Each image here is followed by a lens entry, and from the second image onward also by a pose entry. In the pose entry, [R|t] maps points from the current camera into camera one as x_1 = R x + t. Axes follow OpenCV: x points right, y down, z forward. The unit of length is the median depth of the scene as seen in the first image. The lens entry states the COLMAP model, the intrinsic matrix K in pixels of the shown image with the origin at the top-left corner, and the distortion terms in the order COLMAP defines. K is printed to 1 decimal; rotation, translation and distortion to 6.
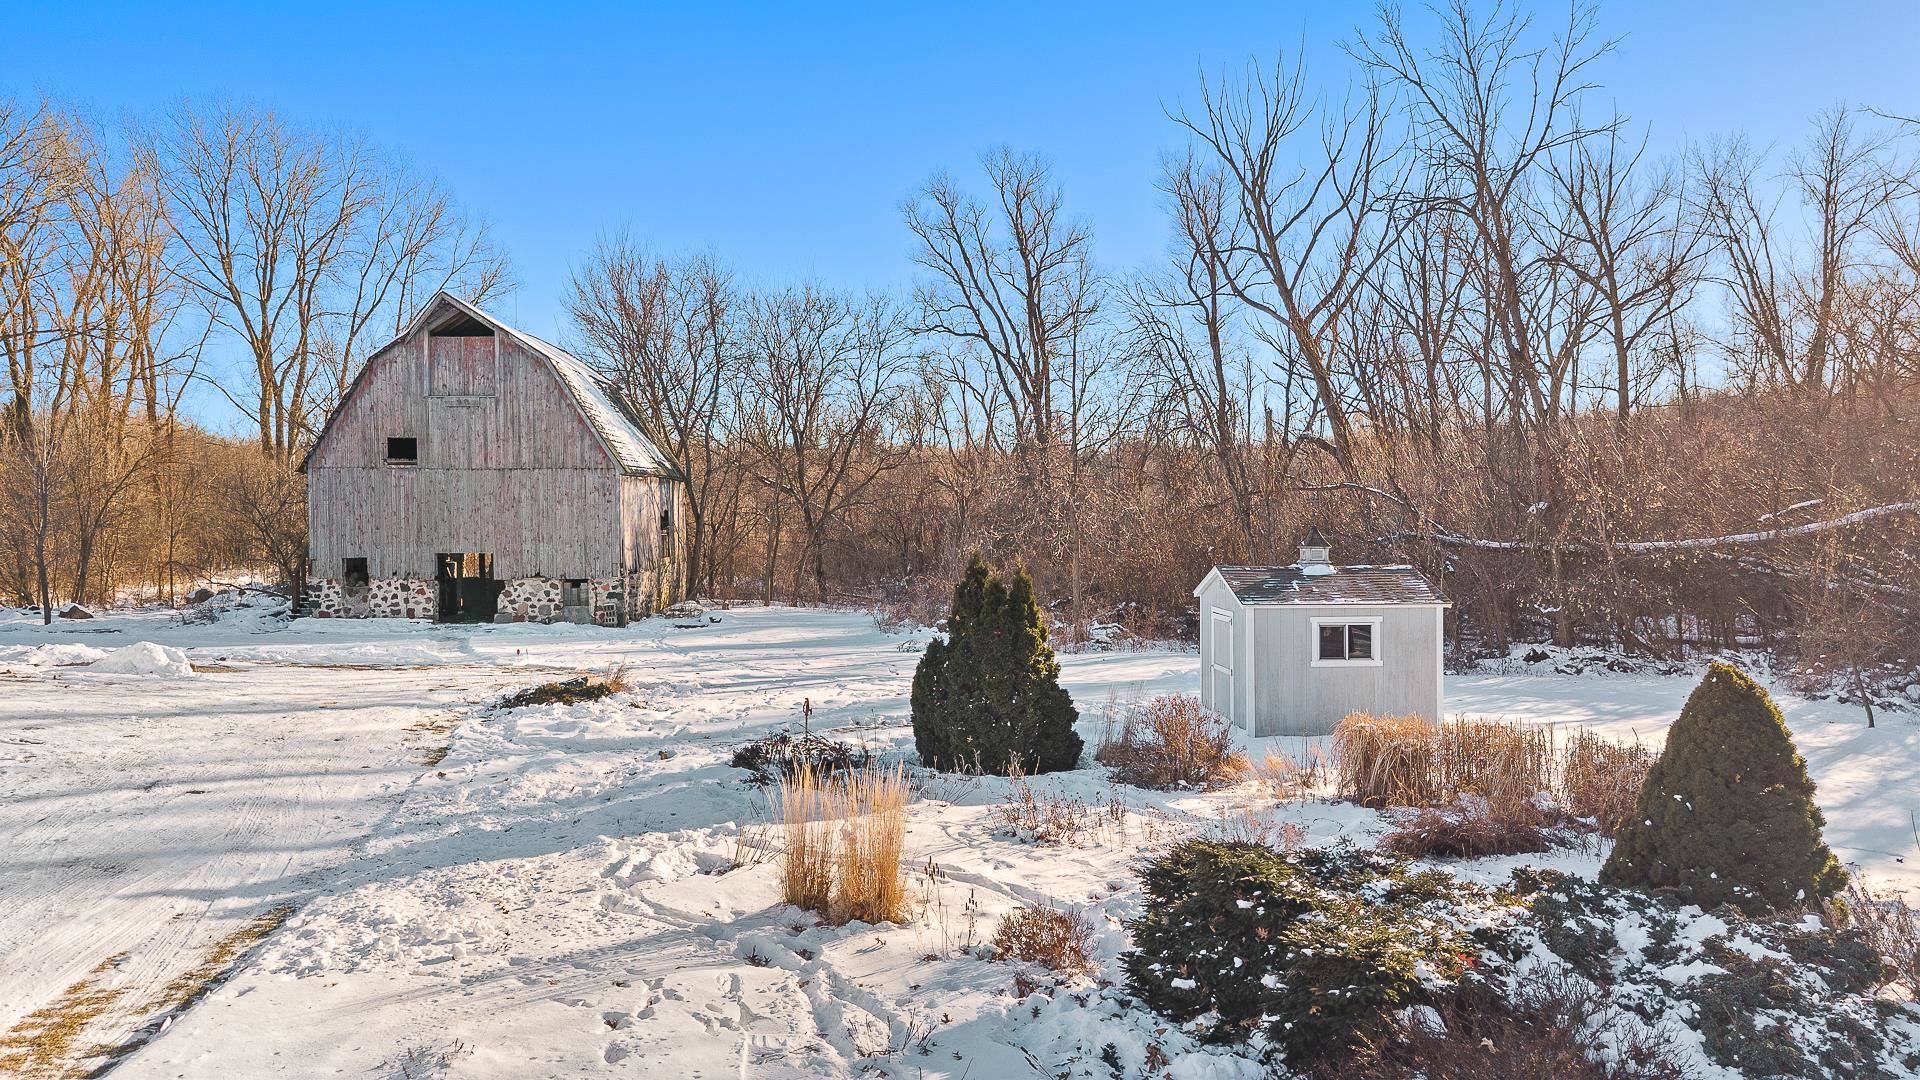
lens RADIAL K [[1261.1, 0, 961.5], [0, 1261.1, 538.5], [0, 0, 1]] dist [-0.004995, -0.000874]
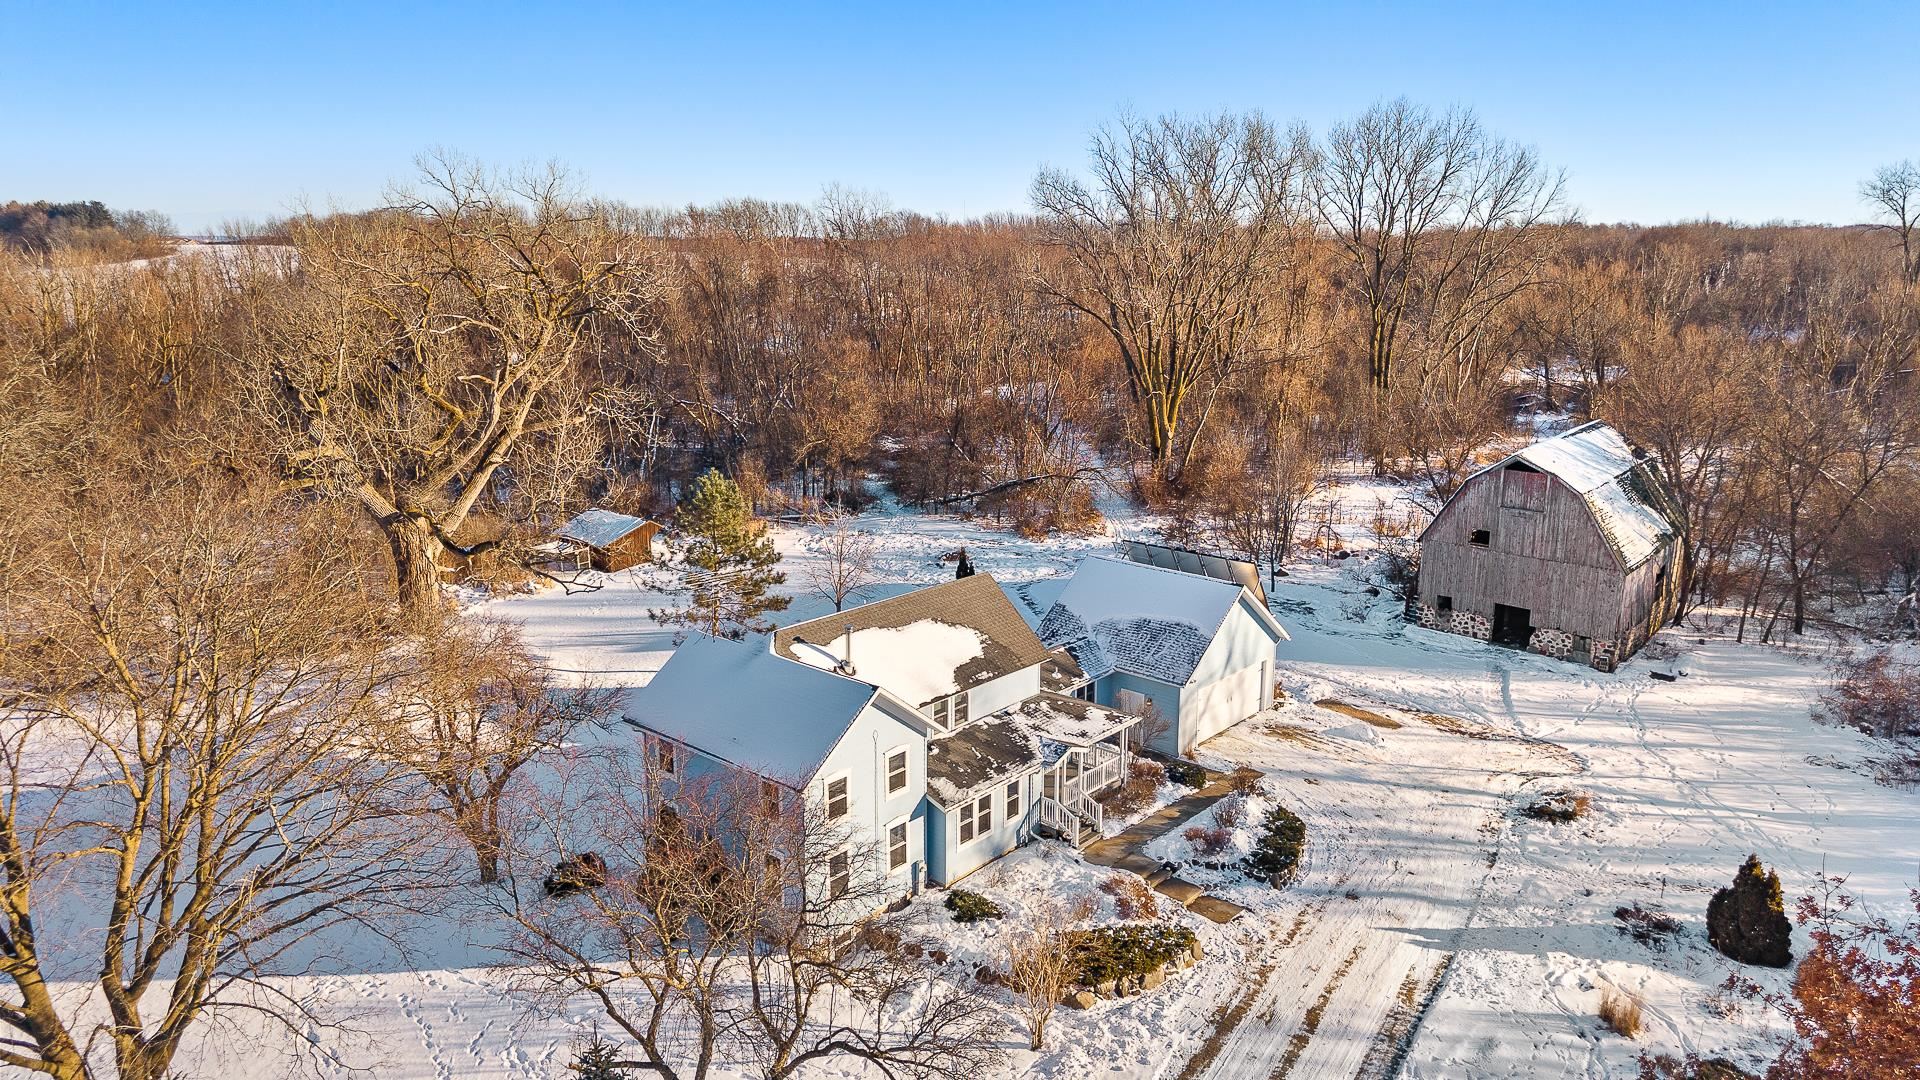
lens RADIAL K [[1261.1, 0, 959.1], [0, 1261.1, 539.5], [0, 0, 1]] dist [-0.004995, -0.000874]
pose [[0.710848, 0.169563, -0.682601, 0.181898], [-0.012463, 0.973390, 0.228818, -0.426634], [0.703236, -0.154147, 0.694045, -0.585477]]
